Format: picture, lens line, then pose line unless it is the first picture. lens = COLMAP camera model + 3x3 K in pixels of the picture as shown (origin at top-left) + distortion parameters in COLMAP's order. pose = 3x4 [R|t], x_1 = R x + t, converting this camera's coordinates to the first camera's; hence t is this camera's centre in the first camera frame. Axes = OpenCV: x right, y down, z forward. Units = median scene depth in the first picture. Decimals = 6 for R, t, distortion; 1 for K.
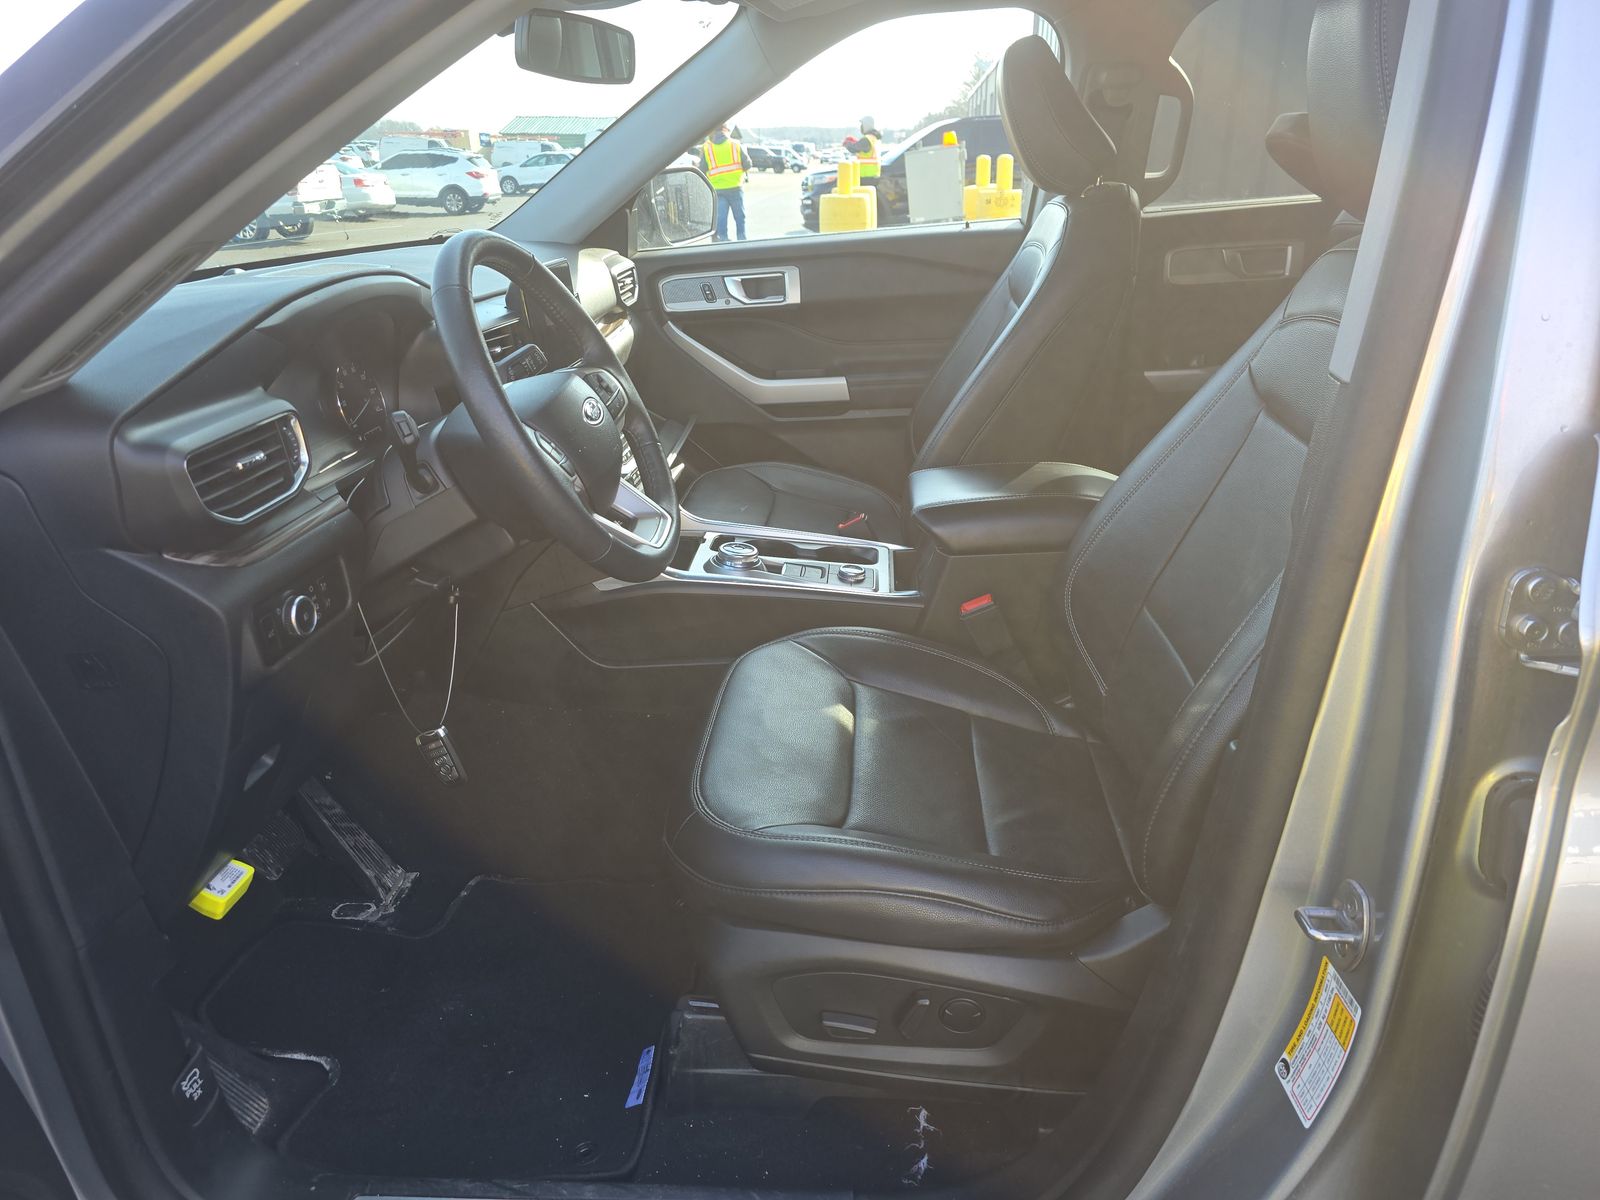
lens RADIAL K [[1125.2, 0, 800.0], [0, 1125.2, 600.0], [0, 0, 1]] dist [-0.005514, -0.002324]
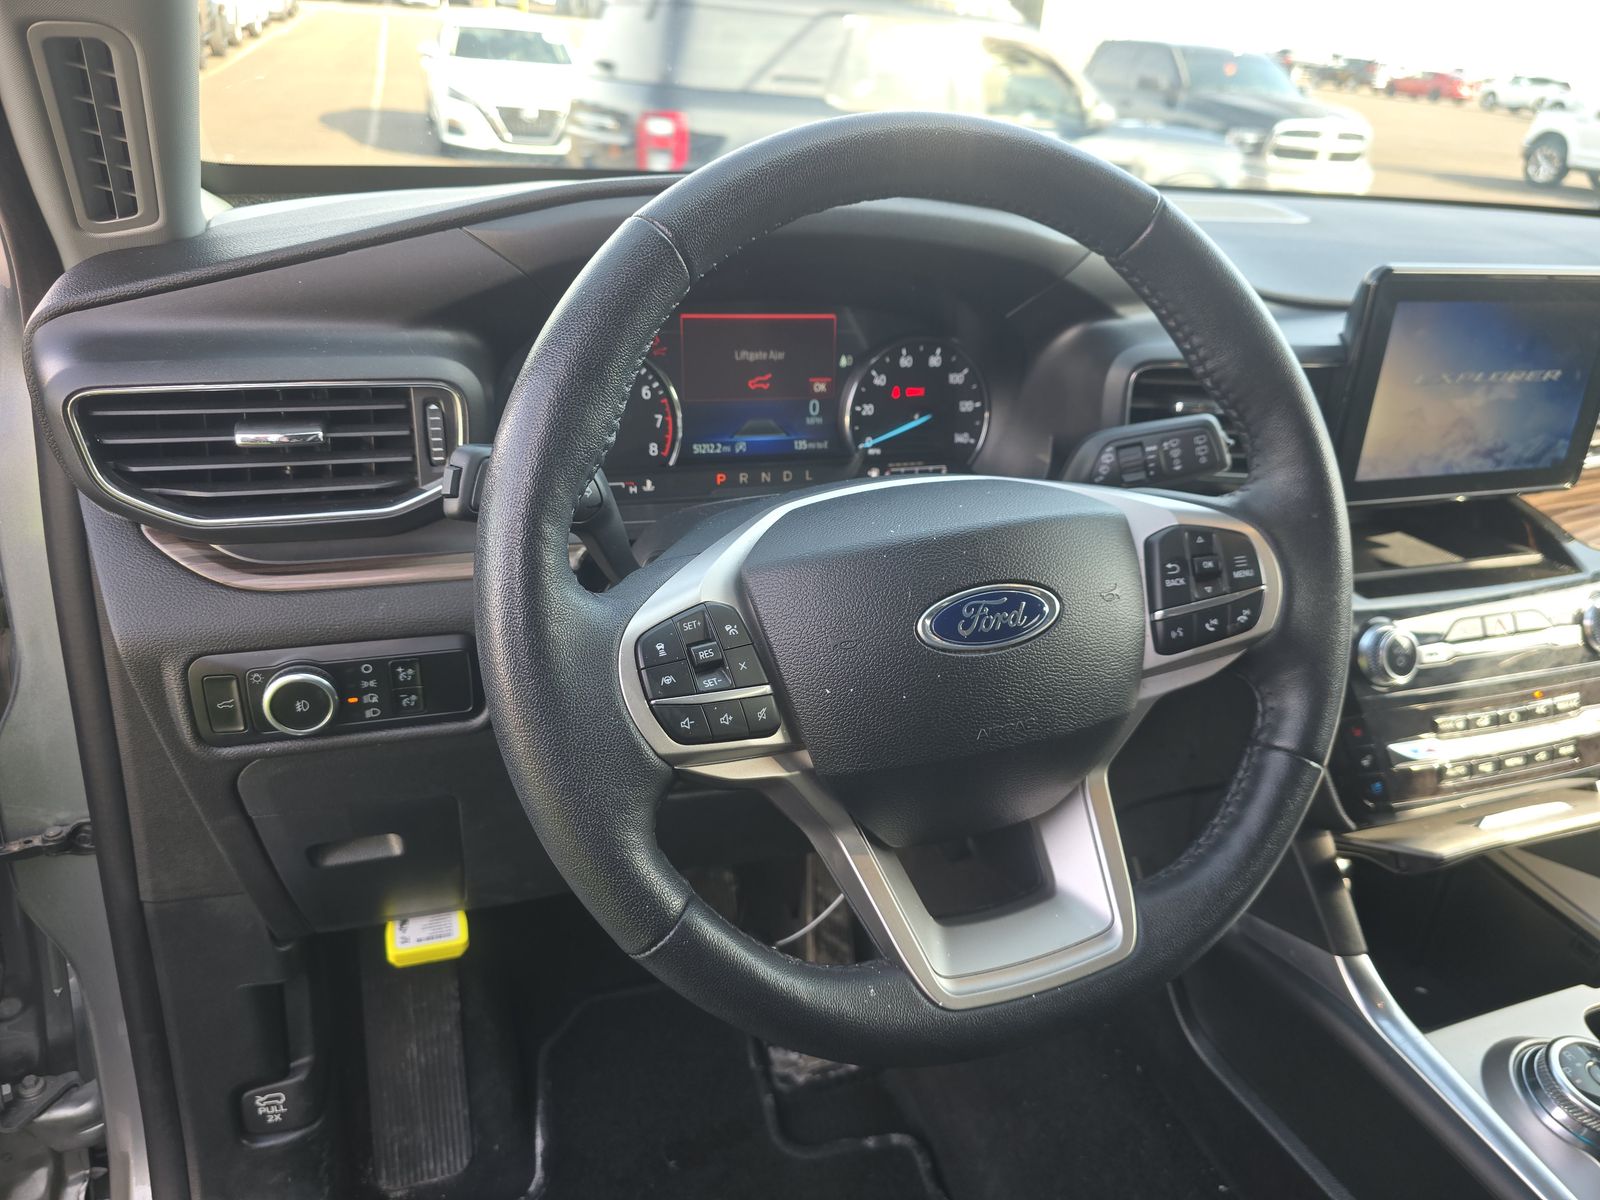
lens RADIAL K [[1125.2, 0, 800.0], [0, 1125.2, 600.0], [0, 0, 1]] dist [-0.005514, -0.002324]
pose [[0.406966, 0.450198, -0.794796, 0.096271], [-0.410325, 0.867480, 0.281267, -0.262566], [0.816096, 0.211659, 0.537762, 0.747956]]
